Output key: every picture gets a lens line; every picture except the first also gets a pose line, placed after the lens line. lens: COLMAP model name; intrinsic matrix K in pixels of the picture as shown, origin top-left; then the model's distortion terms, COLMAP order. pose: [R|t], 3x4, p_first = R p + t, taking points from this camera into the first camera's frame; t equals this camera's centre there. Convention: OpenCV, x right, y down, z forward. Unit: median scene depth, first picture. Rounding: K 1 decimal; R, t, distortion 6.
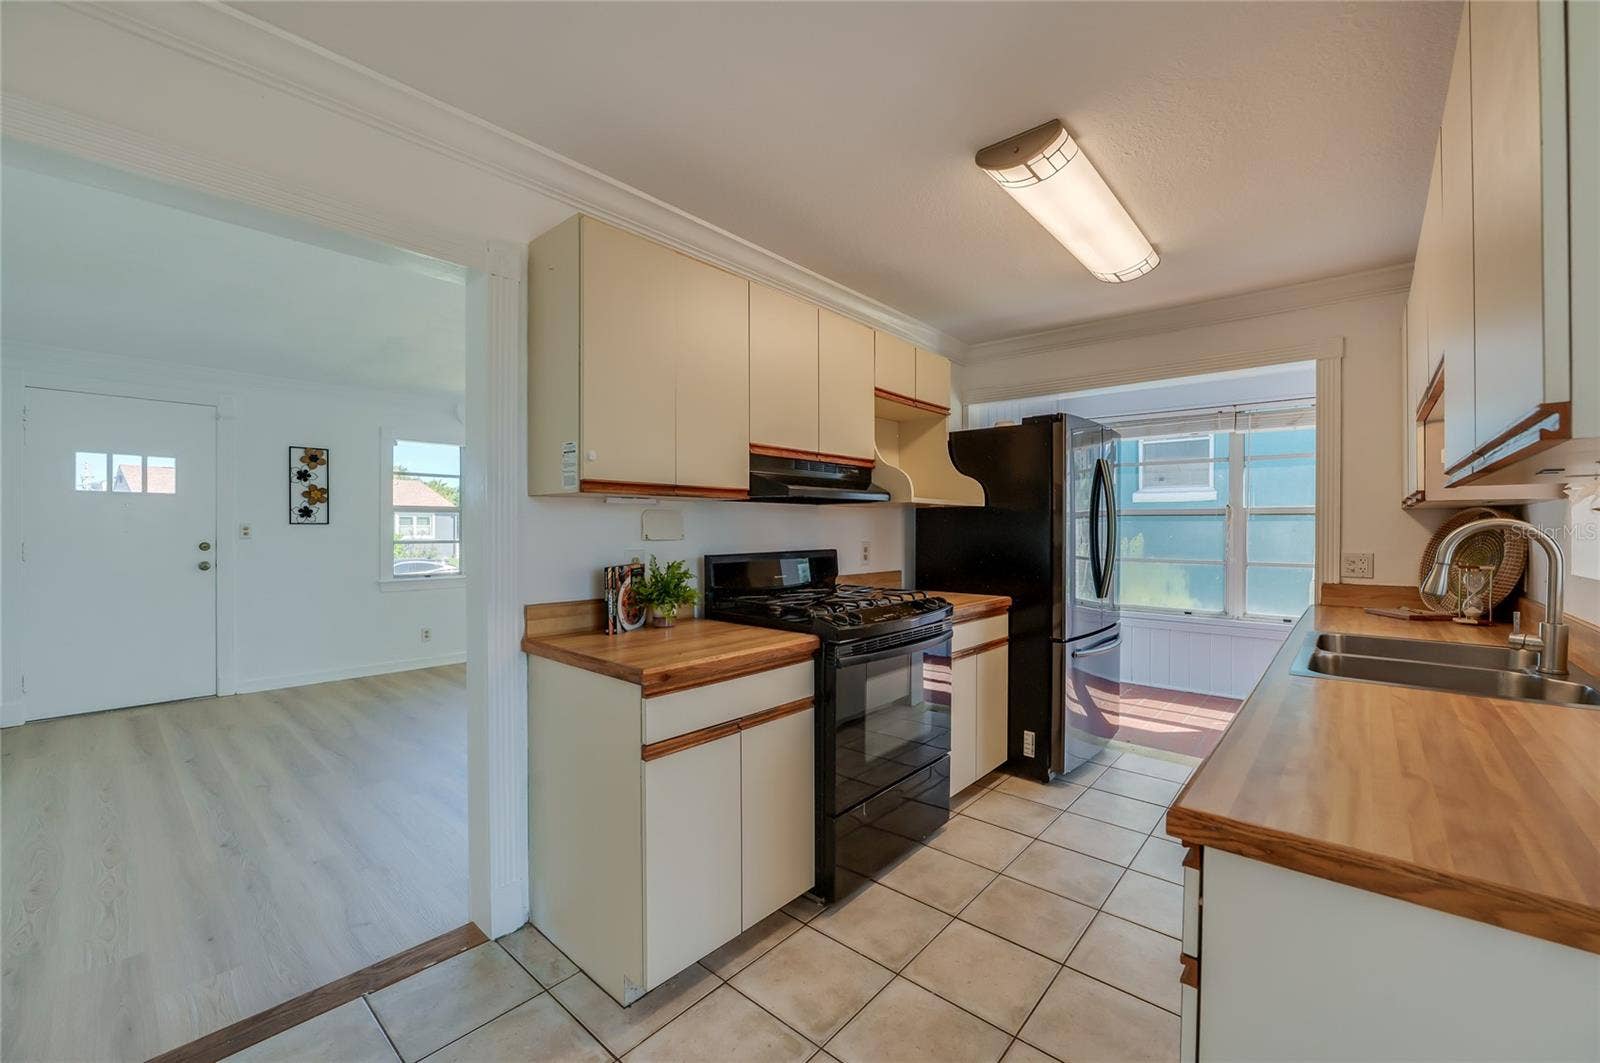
lens RADIAL K [[644.9, 0, 802.7], [0, 644.9, 528.7], [0, 0, 1]] dist [-0.019665, -0.000438]
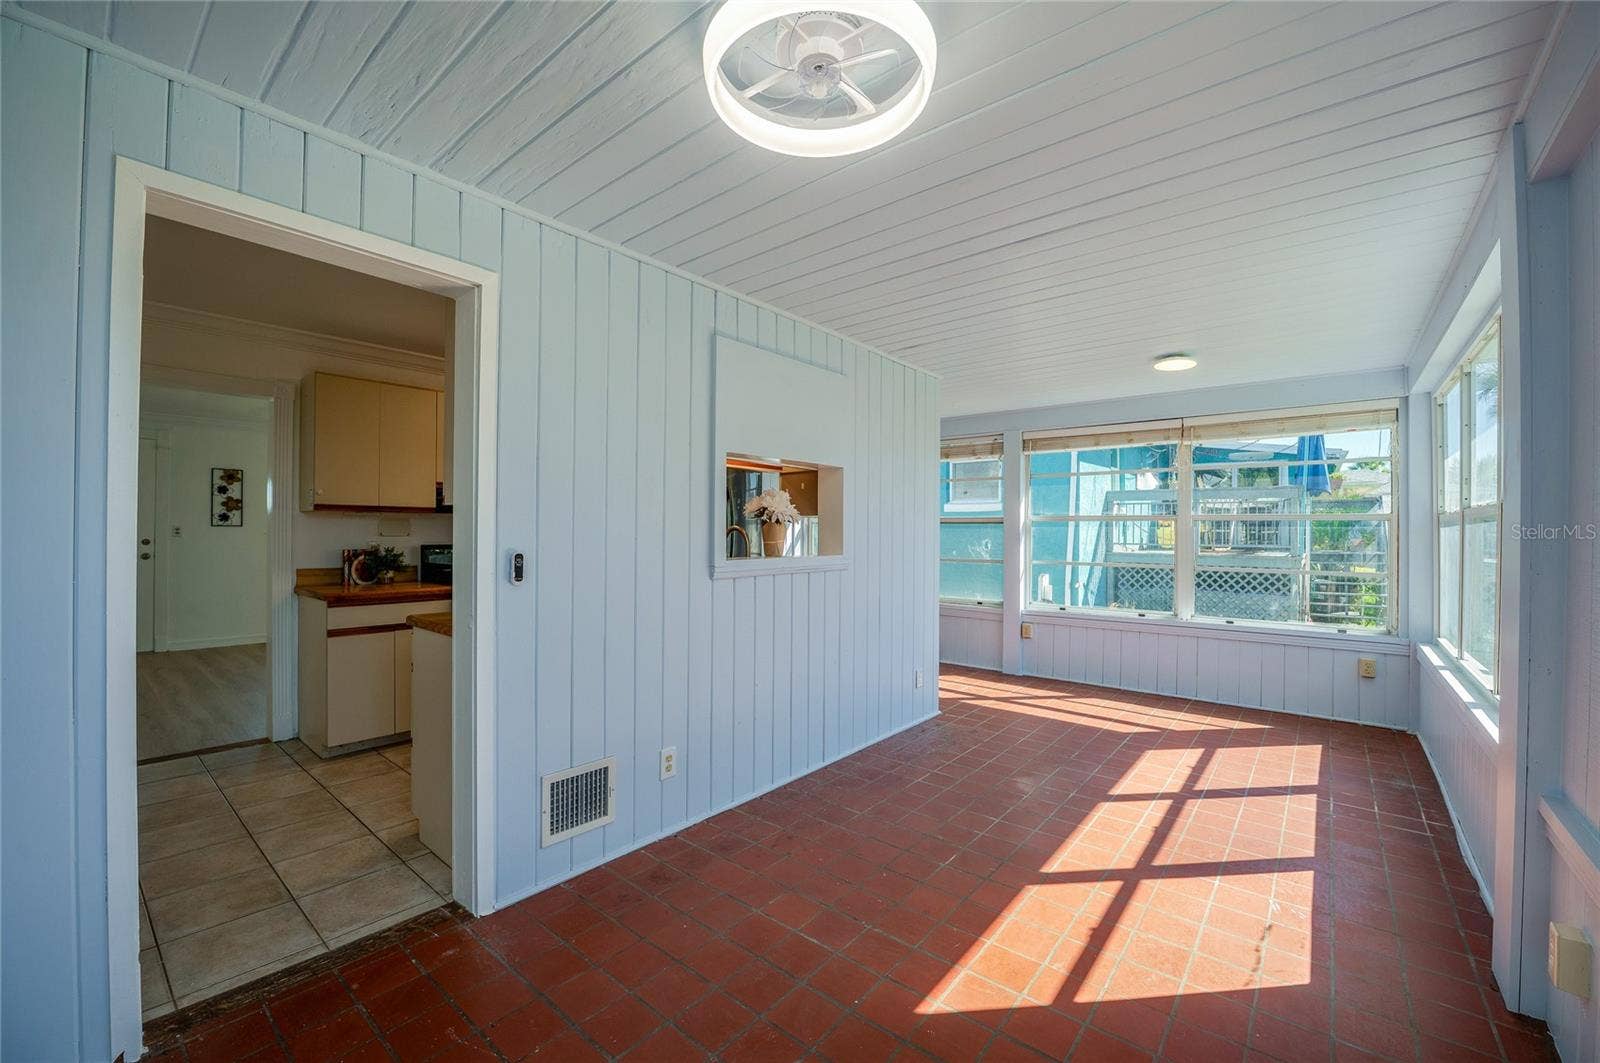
lens RADIAL K [[644.3, 0, 806.0], [0, 644.3, 527.9], [0, 0, 1]] dist [-0.030882, 0.000158]
pose [[0.999317, 0.005139, 0.036583, 0.422097], [-0.004787, 0.999941, -0.009716, 0.003603], [-0.036631, 0.009534, 0.999283, -0.386771]]
